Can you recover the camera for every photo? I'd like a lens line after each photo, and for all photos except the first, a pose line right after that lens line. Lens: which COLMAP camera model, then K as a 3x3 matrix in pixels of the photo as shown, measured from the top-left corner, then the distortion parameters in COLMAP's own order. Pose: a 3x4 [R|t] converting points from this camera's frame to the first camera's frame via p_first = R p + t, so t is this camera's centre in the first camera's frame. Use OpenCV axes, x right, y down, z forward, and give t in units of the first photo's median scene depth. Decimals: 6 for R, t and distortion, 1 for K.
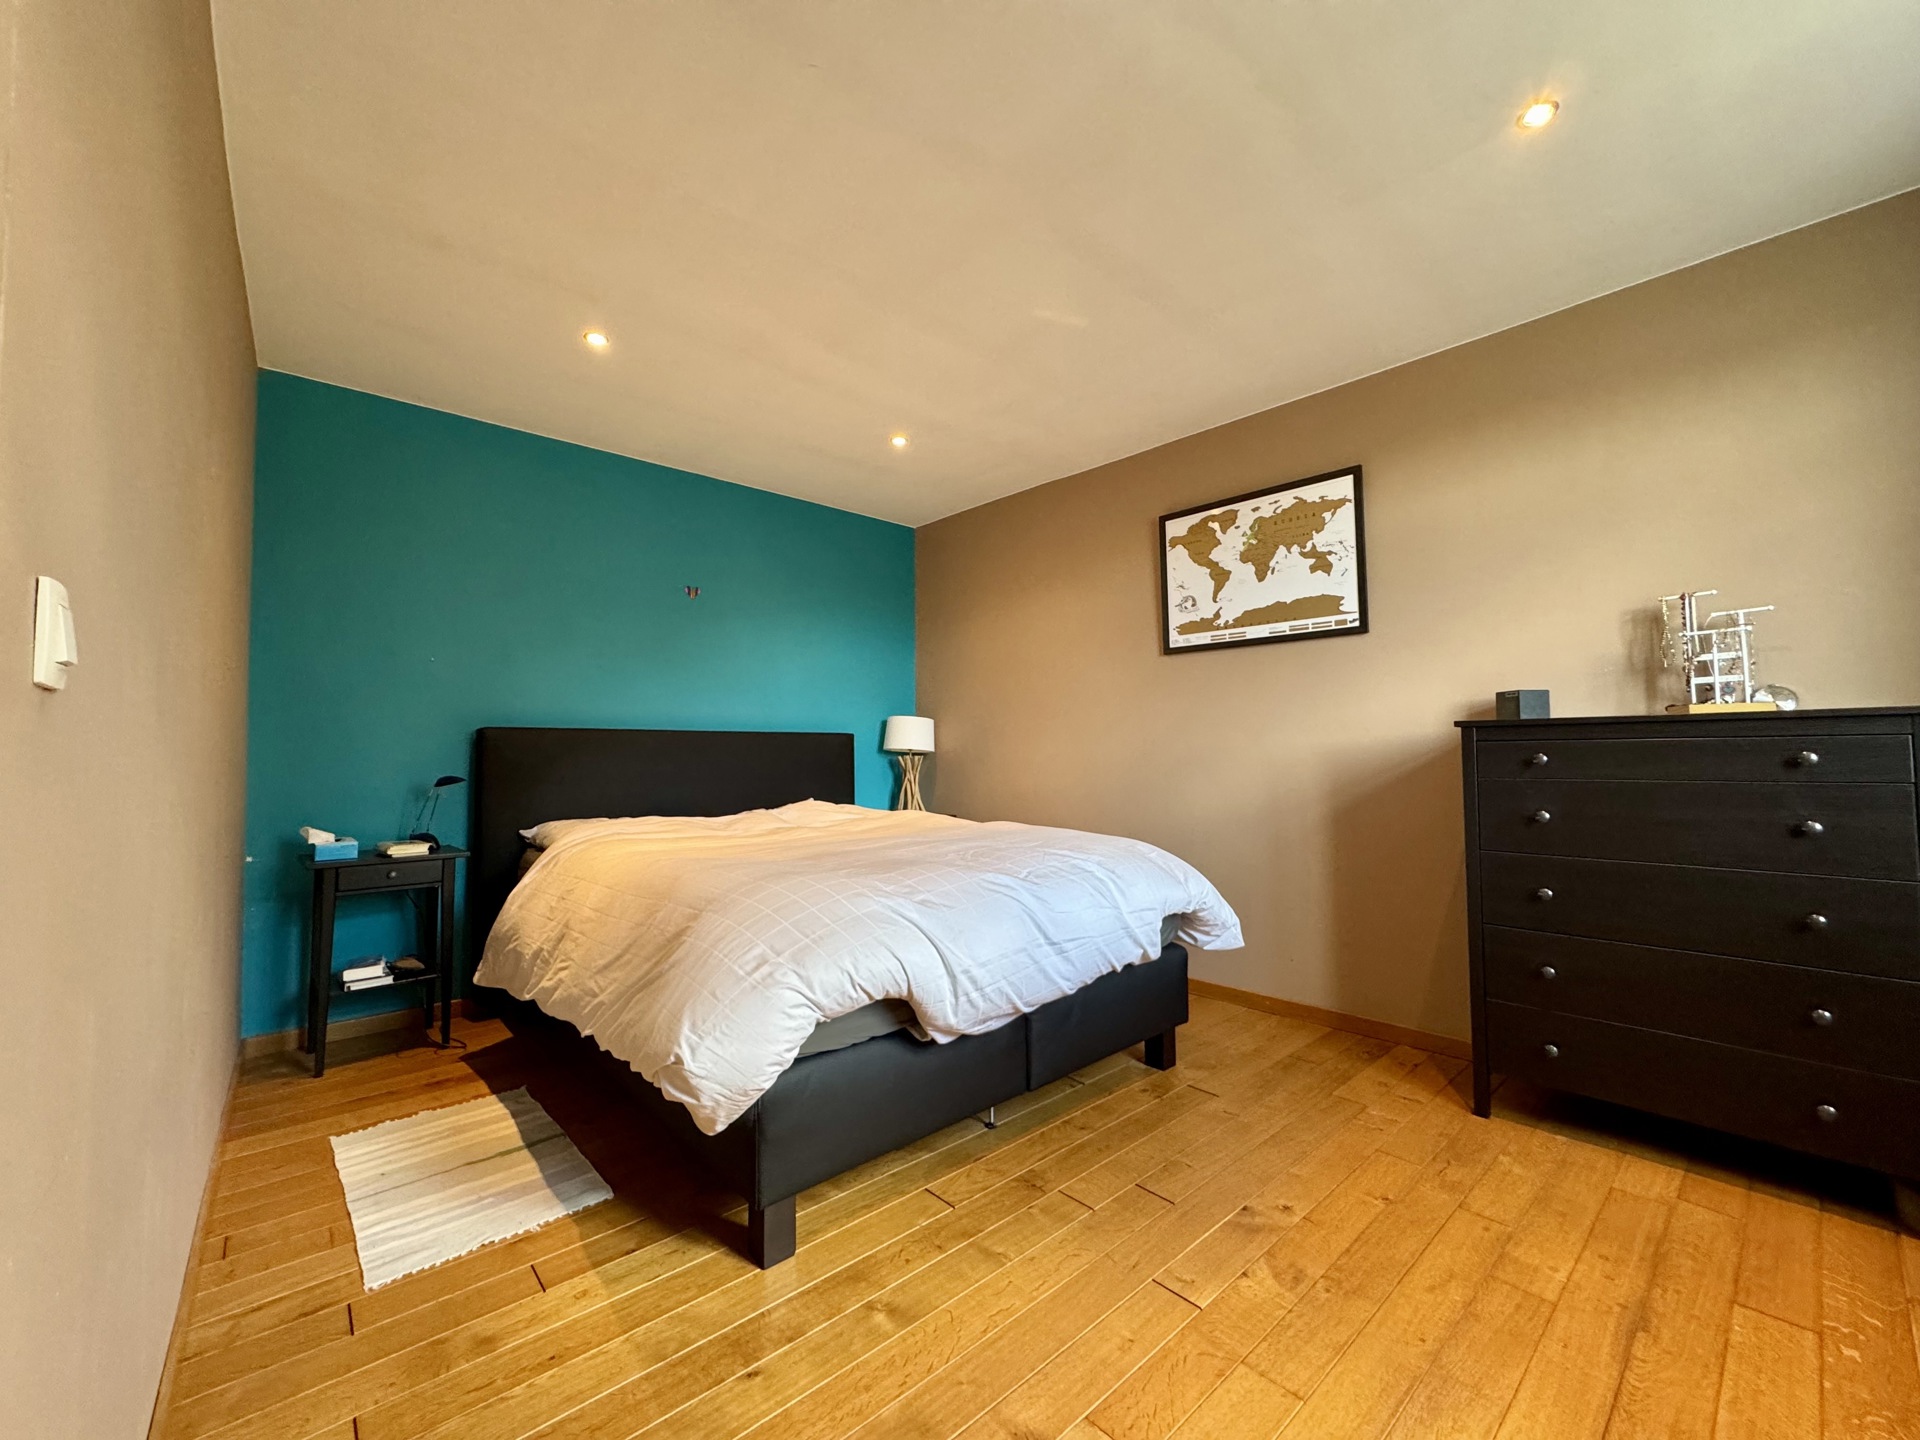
lens RADIAL K [[764.9, 0, 966.9], [0, 764.9, 719.1], [0, 0, 1]] dist [0.000378, -0.000069]
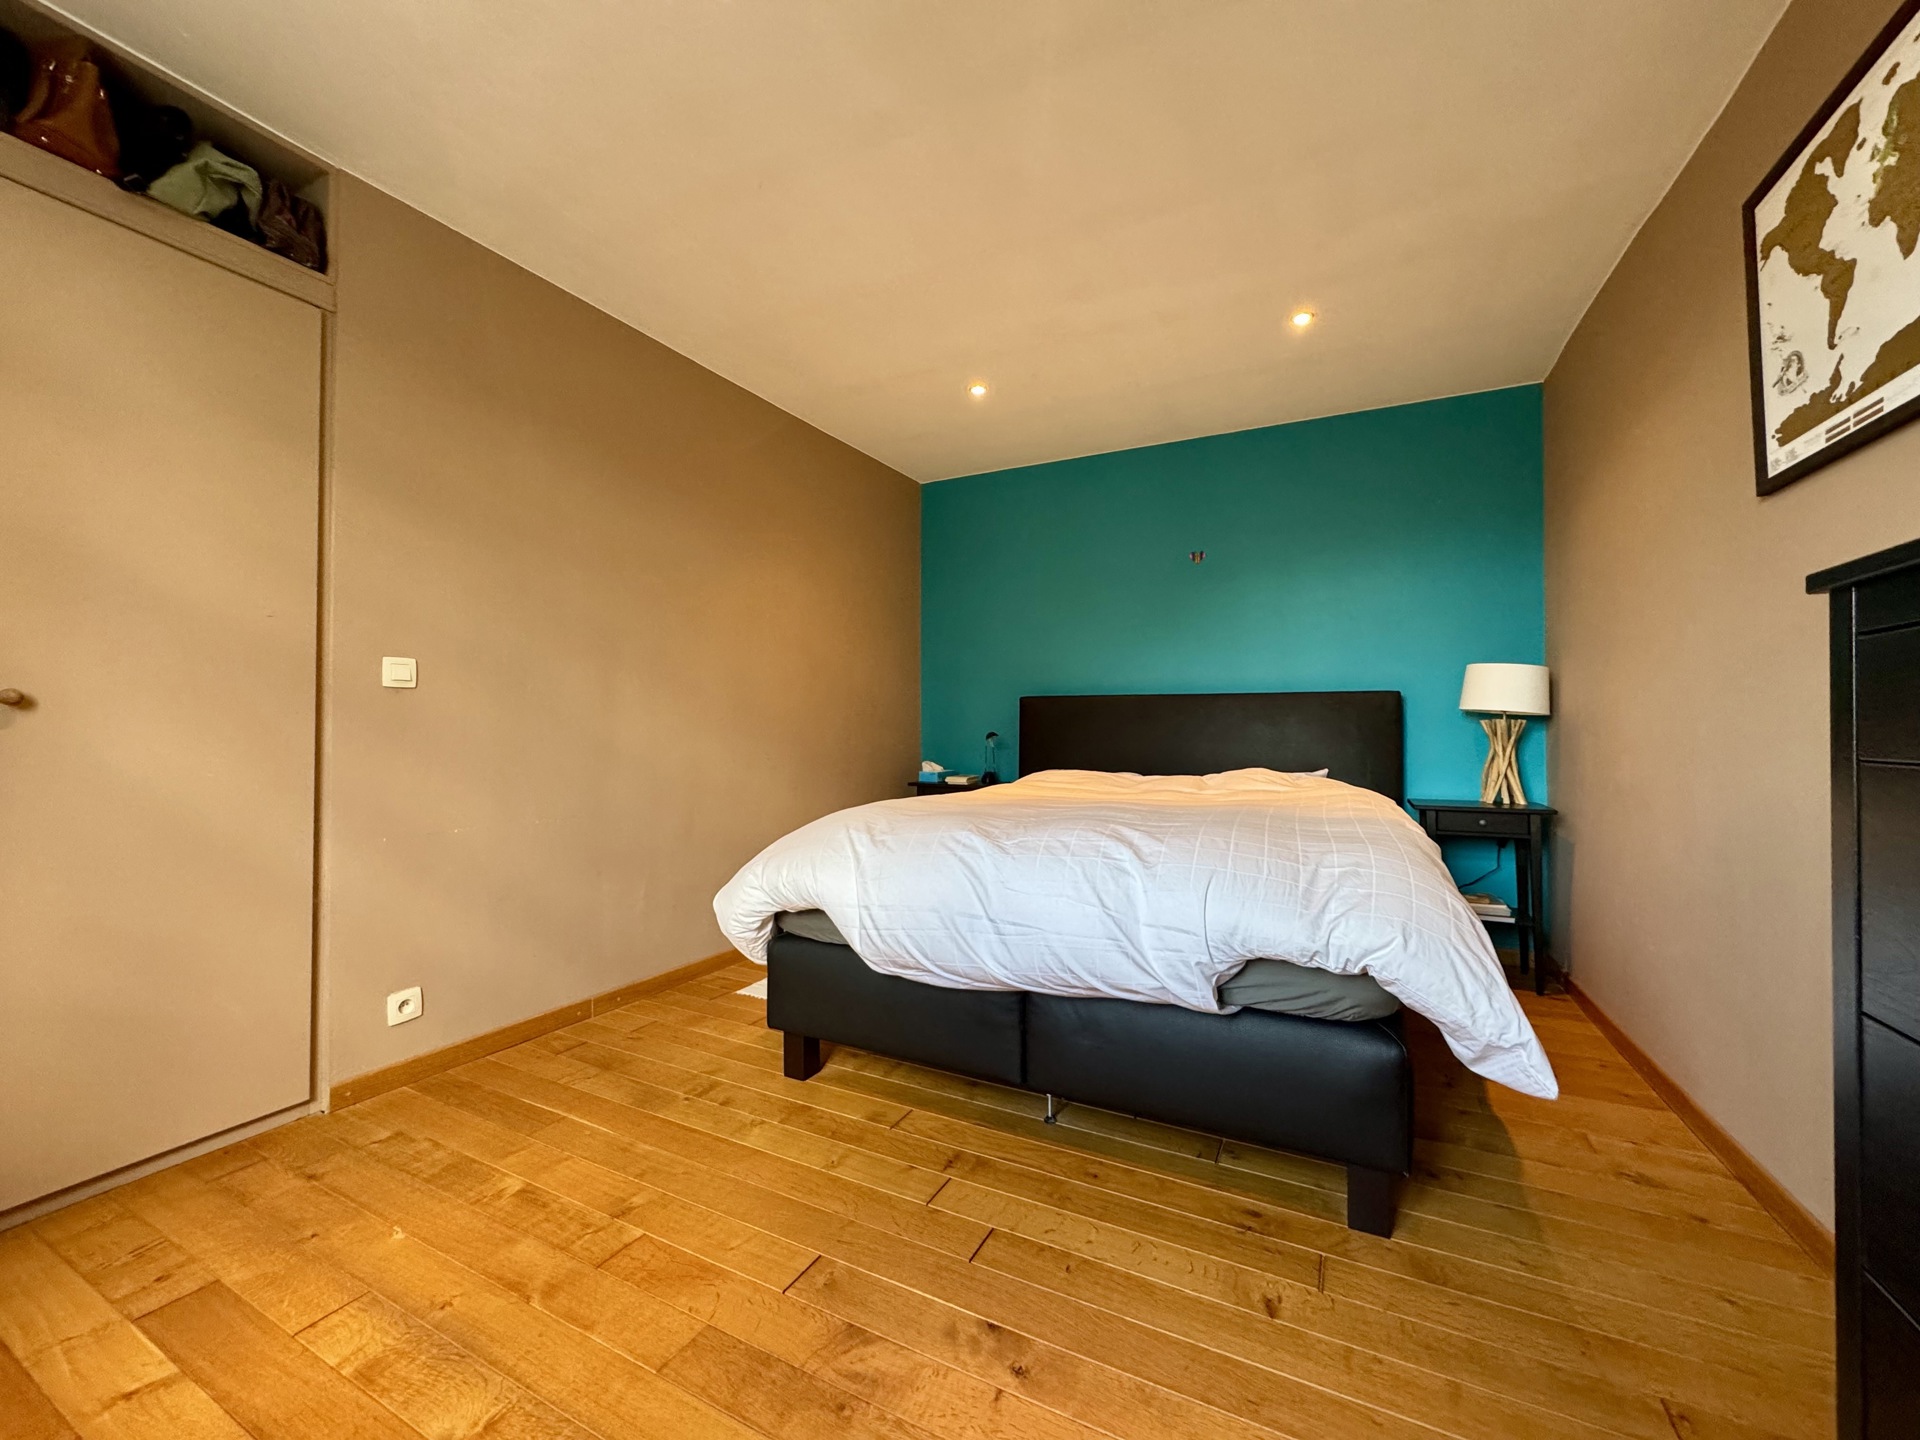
lens RADIAL K [[764.9, 0, 965.5], [0, 764.9, 717.3], [0, 0, 1]] dist [0.000378, -0.000069]
pose [[0.356058, -0.005767, -0.934446, 0.547588], [0.036404, 0.999307, 0.007704, 0.030787], [0.933754, -0.036760, 0.356022, 0.393130]]
